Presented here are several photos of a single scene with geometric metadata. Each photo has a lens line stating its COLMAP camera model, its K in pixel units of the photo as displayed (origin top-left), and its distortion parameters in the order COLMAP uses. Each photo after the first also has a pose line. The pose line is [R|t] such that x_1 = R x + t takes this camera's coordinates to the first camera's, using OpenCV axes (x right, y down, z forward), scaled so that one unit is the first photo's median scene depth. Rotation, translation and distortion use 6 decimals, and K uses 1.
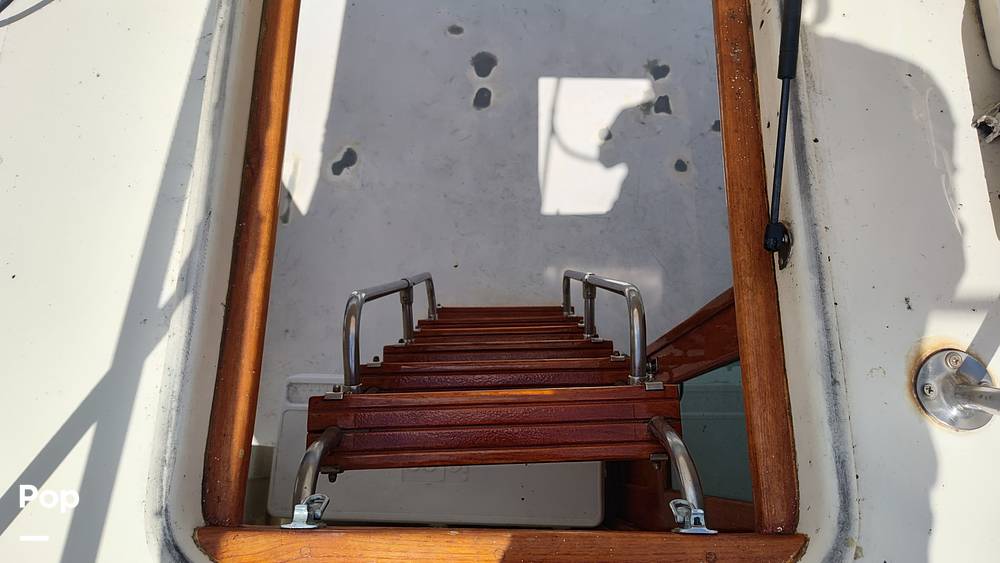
lens RADIAL K [[685.4, 0, 511.8], [0, 685.4, 282.0], [0, 0, 1]] dist [0.045989, -0.074655]
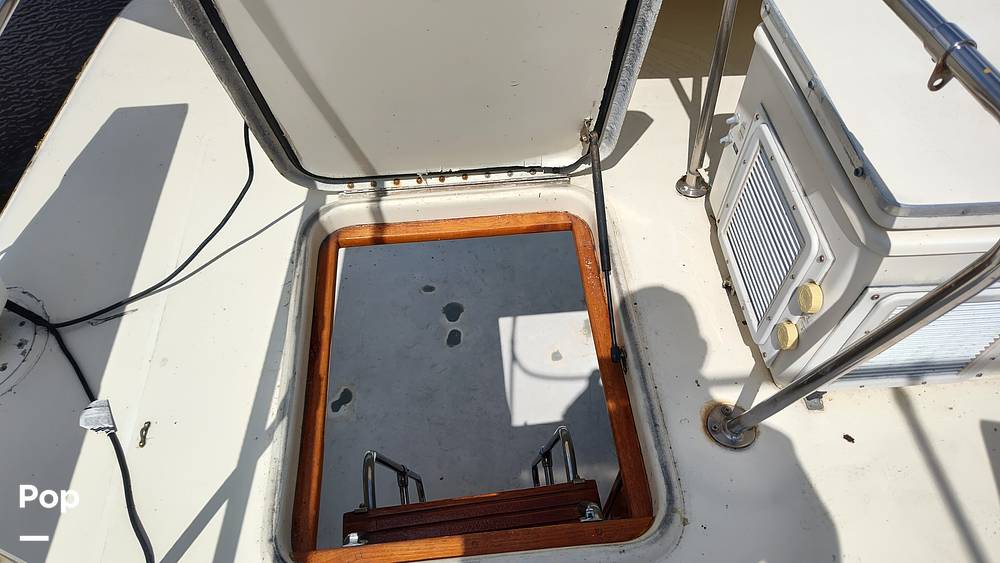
lens RADIAL K [[685.4, 0, 511.8], [0, 685.4, 282.0], [0, 0, 1]] dist [0.045989, -0.074655]
pose [[0.994180, -0.097224, 0.046409, 0.046861], [0.107435, 0.926699, -0.360120, 0.340522], [-0.007995, 0.363010, 0.931751, -0.655510]]
